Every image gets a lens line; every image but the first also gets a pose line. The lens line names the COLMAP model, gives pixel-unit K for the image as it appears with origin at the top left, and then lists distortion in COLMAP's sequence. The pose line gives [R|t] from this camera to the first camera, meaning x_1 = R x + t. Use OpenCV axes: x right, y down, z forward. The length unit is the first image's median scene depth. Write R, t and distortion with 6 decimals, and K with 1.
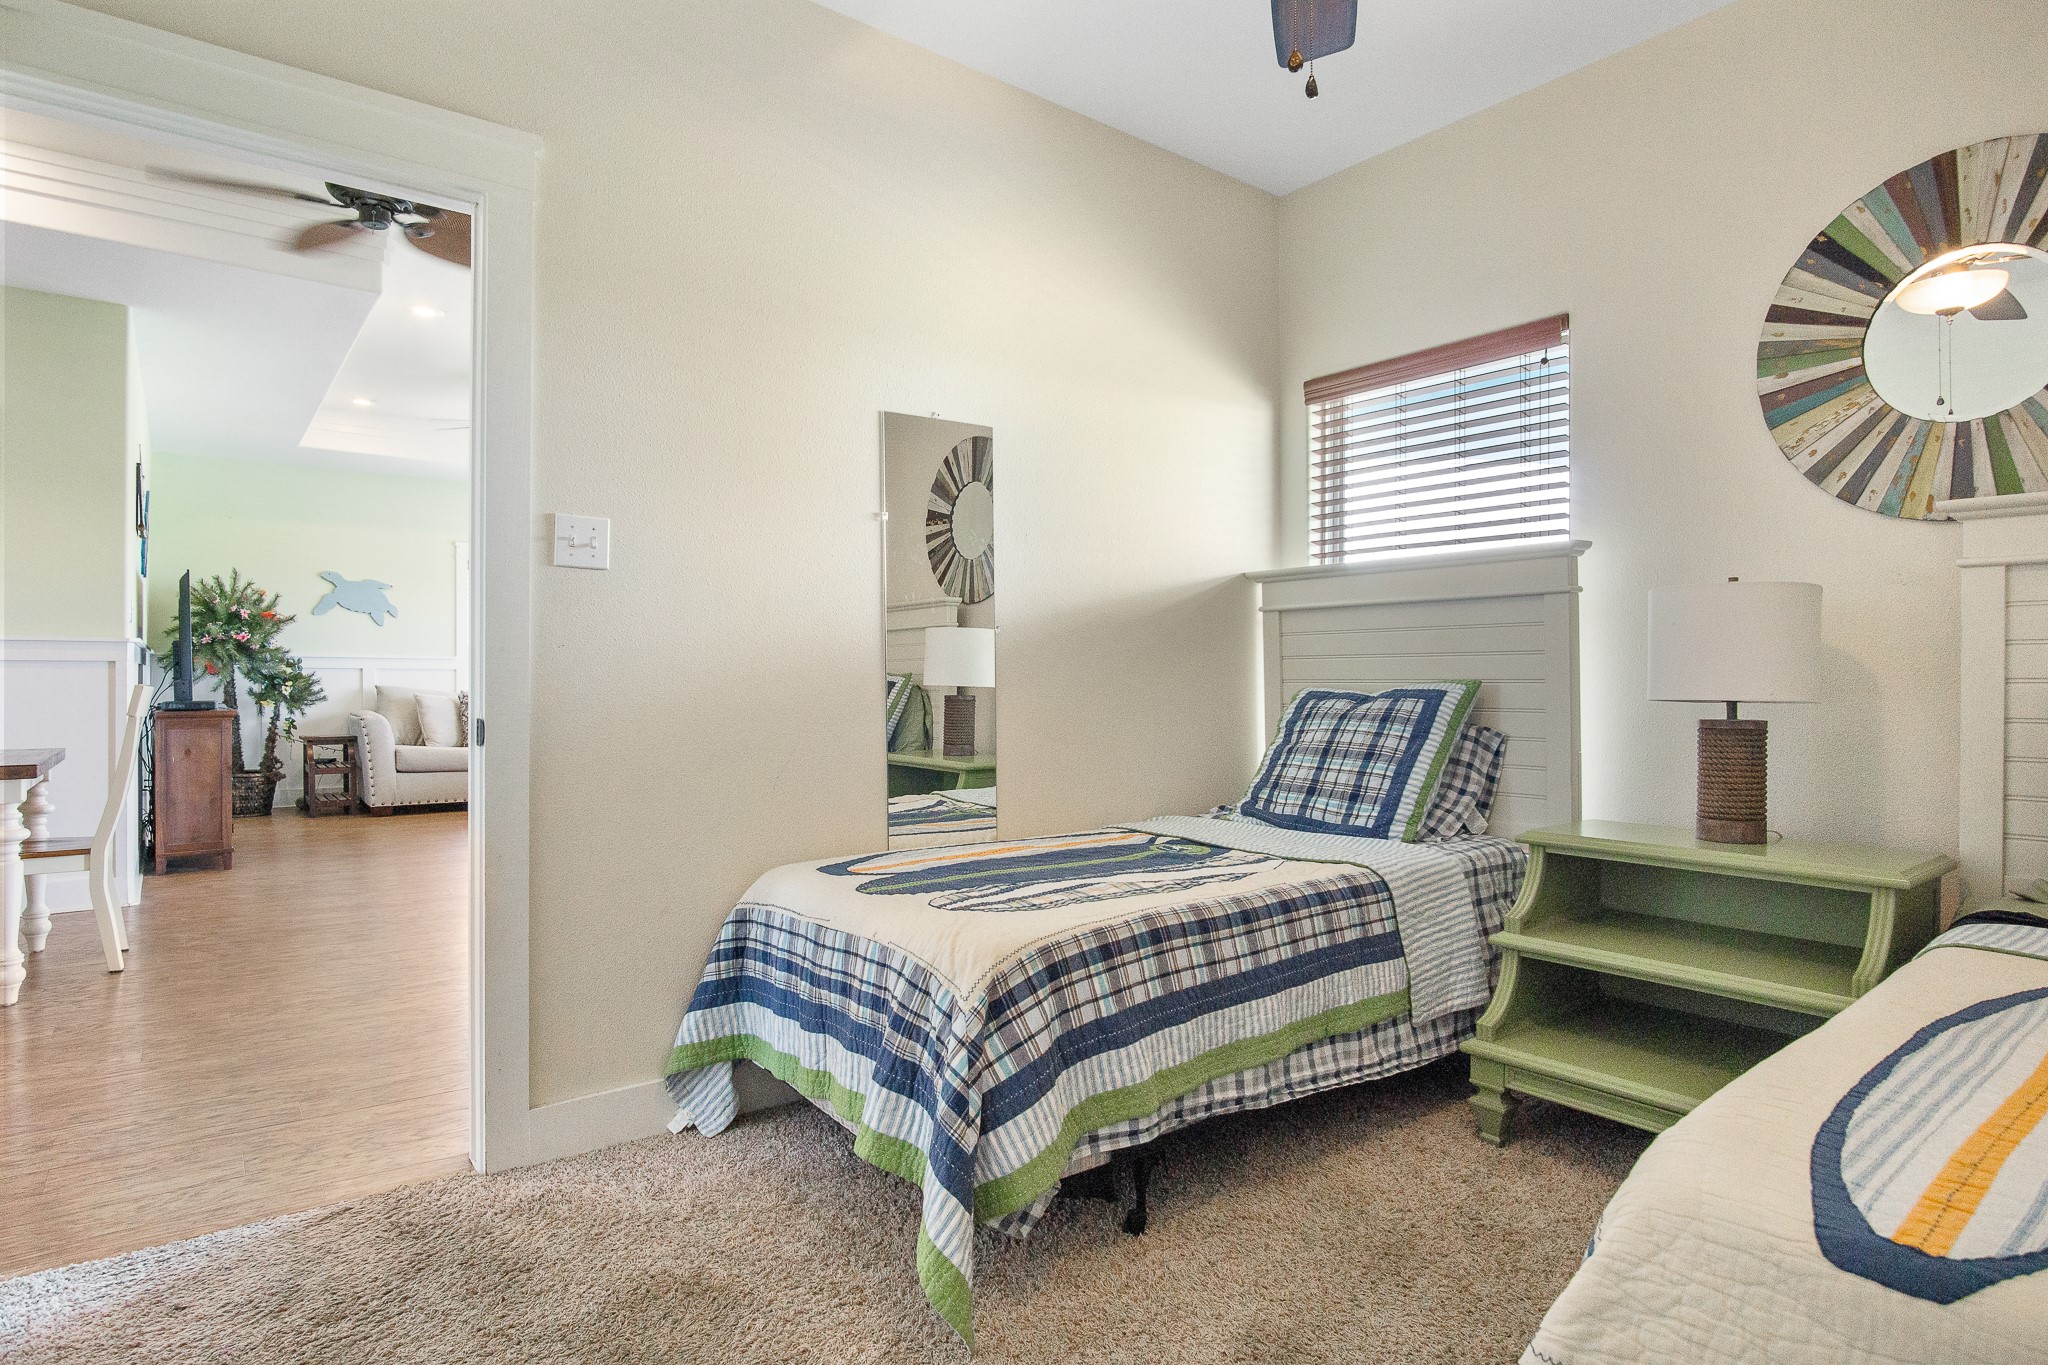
lens RADIAL K [[1116.8, 0, 1009.4], [0, 1116.8, 698.4], [0, 0, 1]] dist [-0.005860, -0.000317]
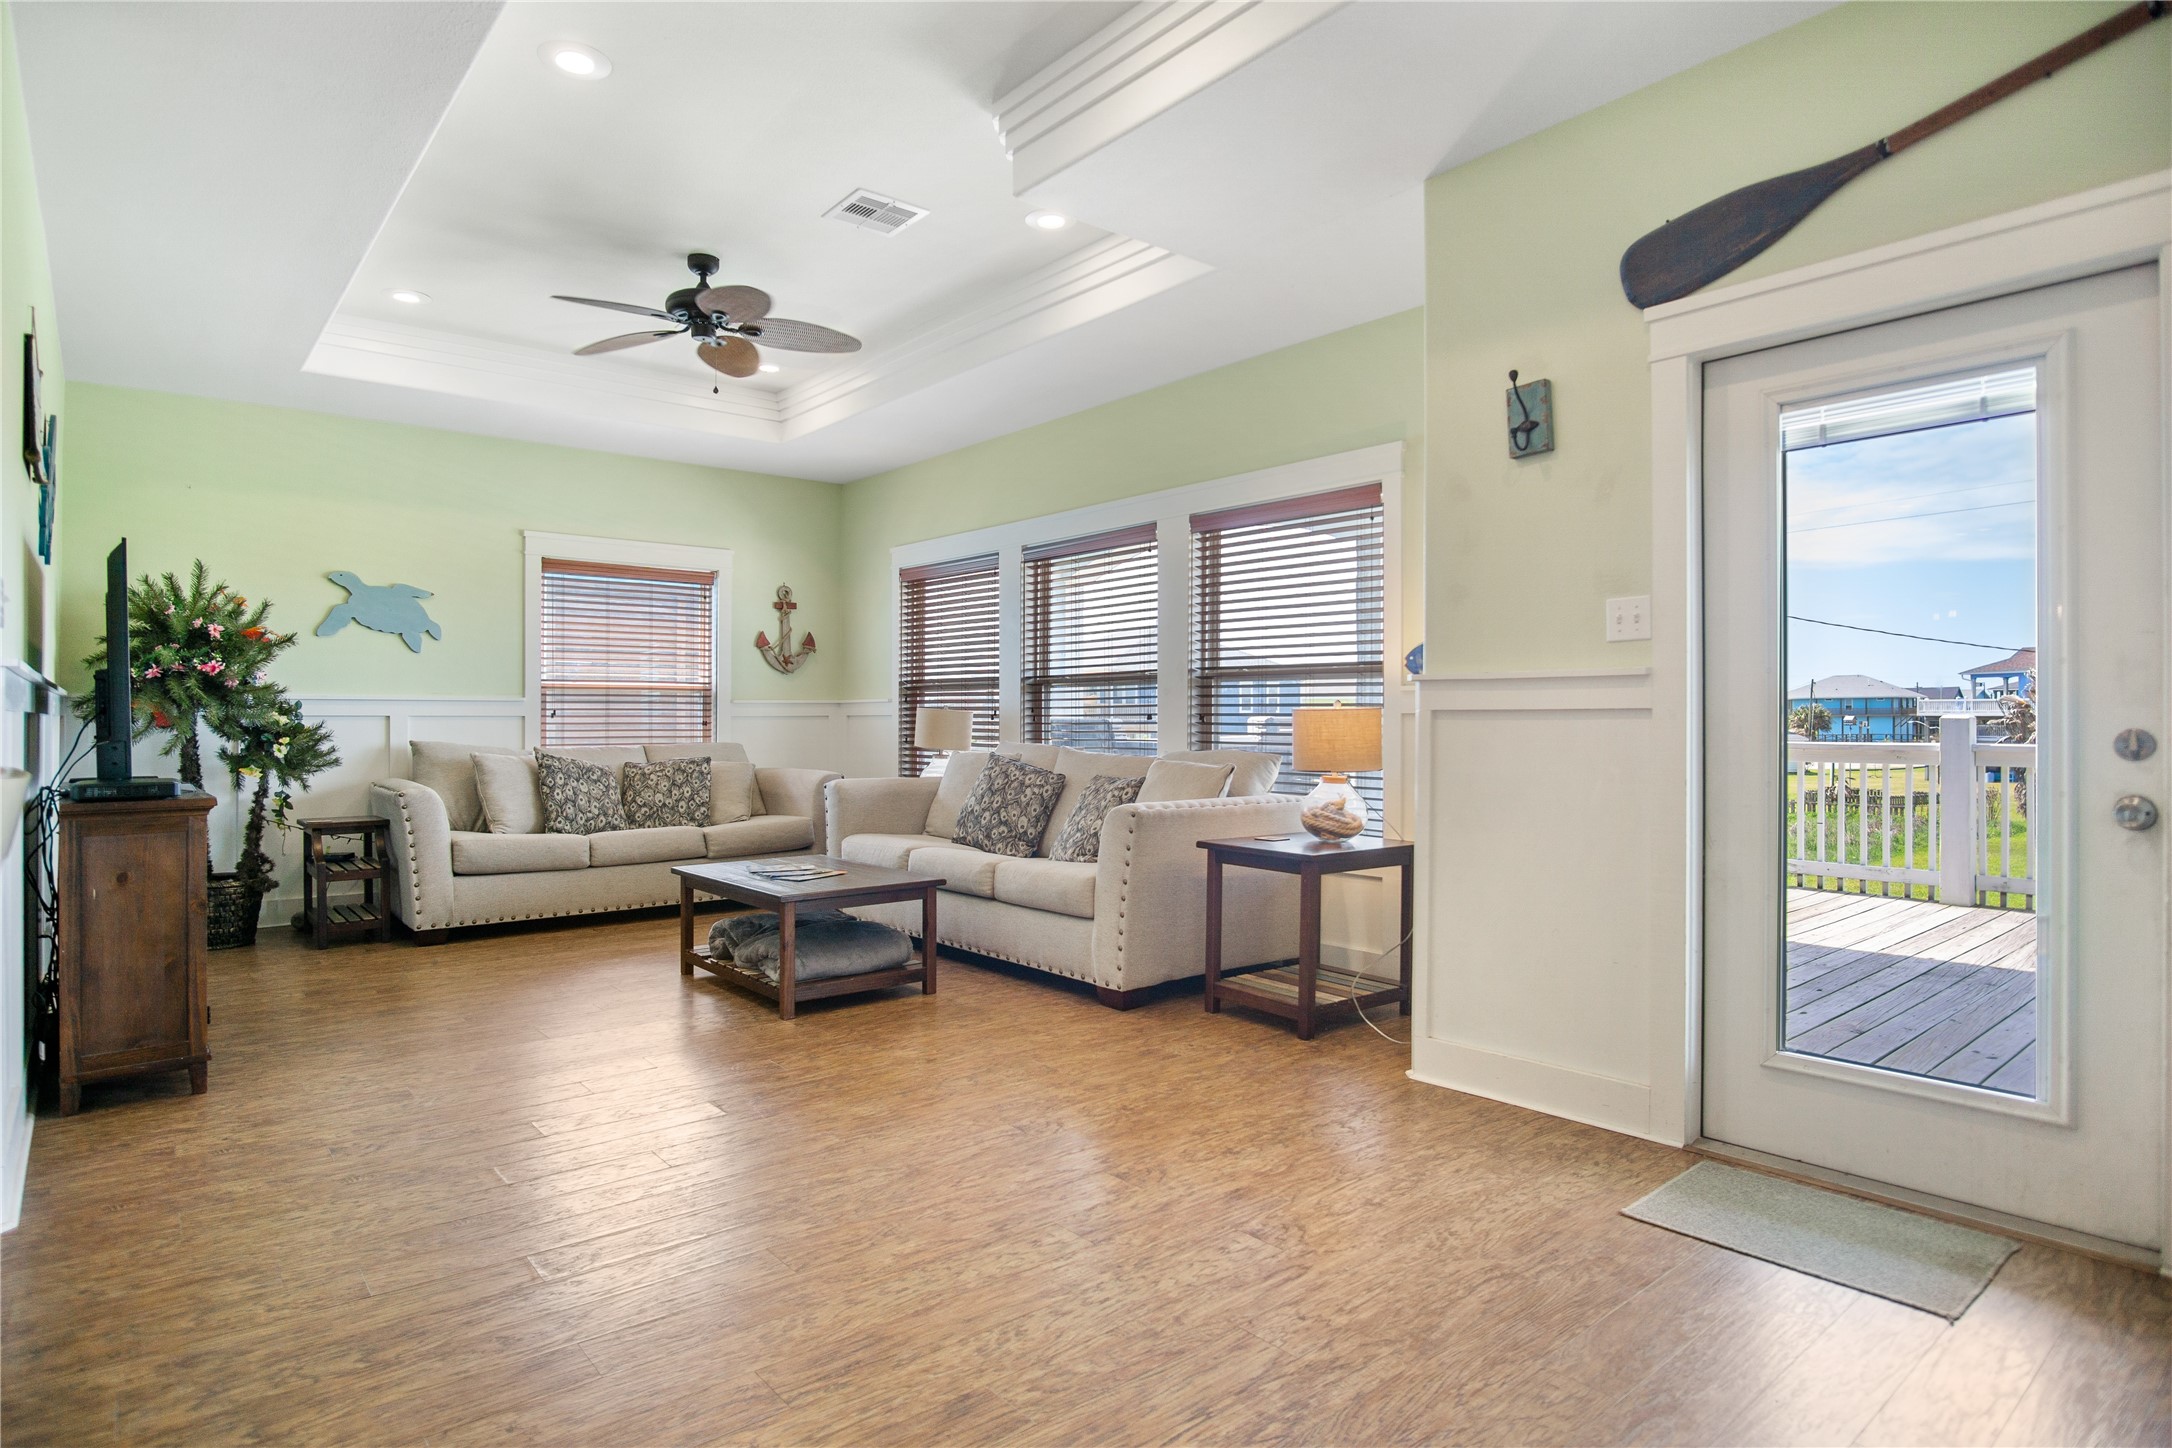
lens RADIAL K [[1163.5, 0, 1075.6], [0, 1163.5, 721.9], [0, 0, 1]] dist [-0.034689, 0.010746]
pose [[0.998215, -0.010149, 0.058862, -0.229221], [0.011036, 0.999830, -0.014768, -0.009240], [-0.058702, 0.015392, 0.998157, 0.311638]]
